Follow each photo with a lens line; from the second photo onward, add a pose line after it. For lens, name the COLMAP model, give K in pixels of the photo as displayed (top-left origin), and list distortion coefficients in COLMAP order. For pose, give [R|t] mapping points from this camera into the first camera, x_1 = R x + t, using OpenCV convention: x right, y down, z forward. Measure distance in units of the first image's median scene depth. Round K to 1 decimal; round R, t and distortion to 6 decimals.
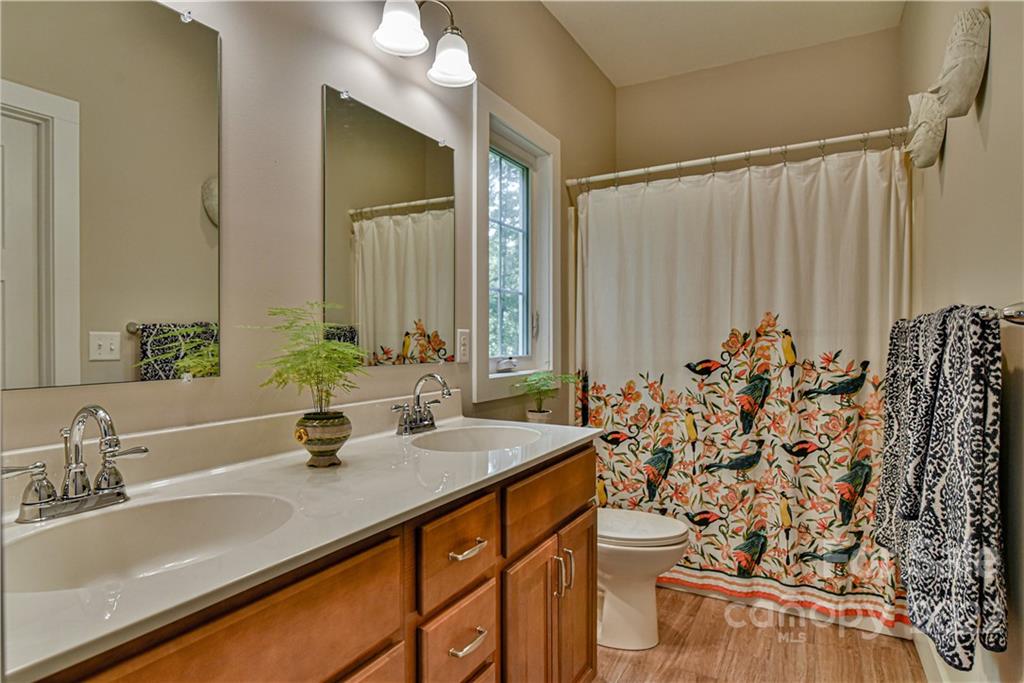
lens RADIAL K [[569.0, 0, 512.0], [0, 569.0, 341.5], [0, 0, 1]] dist [-0.017512, -0.000077]
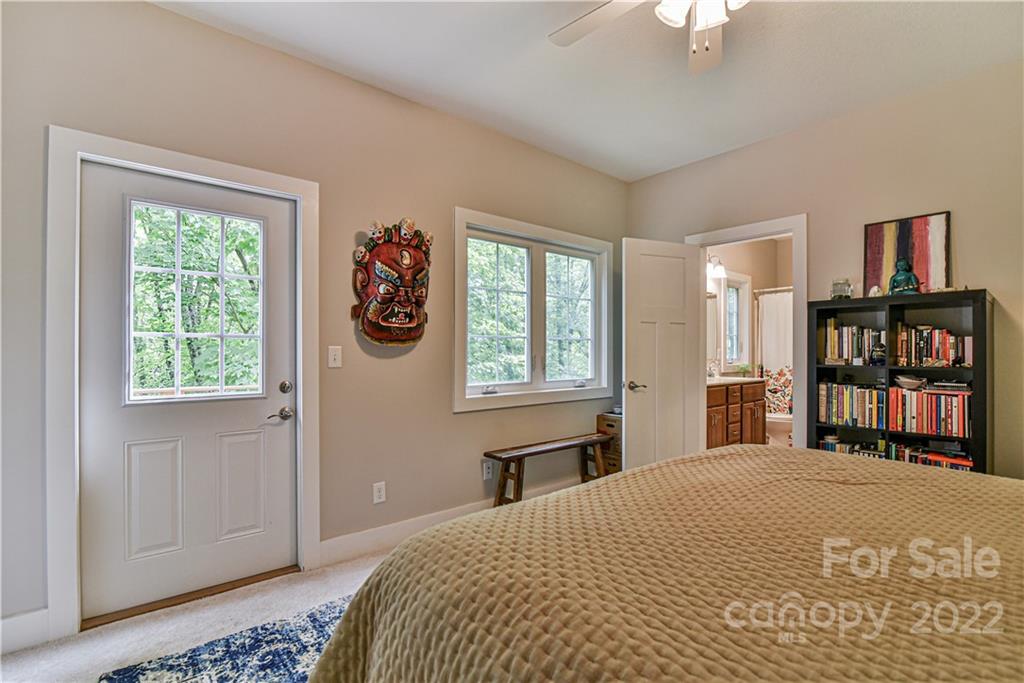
lens RADIAL K [[481.9, 0, 512.8], [0, 481.9, 349.0], [0, 0, 1]] dist [-0.013778, -0.000312]
pose [[0.937993, 0.001315, -0.346653, -0.180456], [-0.006743, 0.999873, -0.014451, 0.019901], [0.346590, 0.015892, 0.937882, -1.463651]]
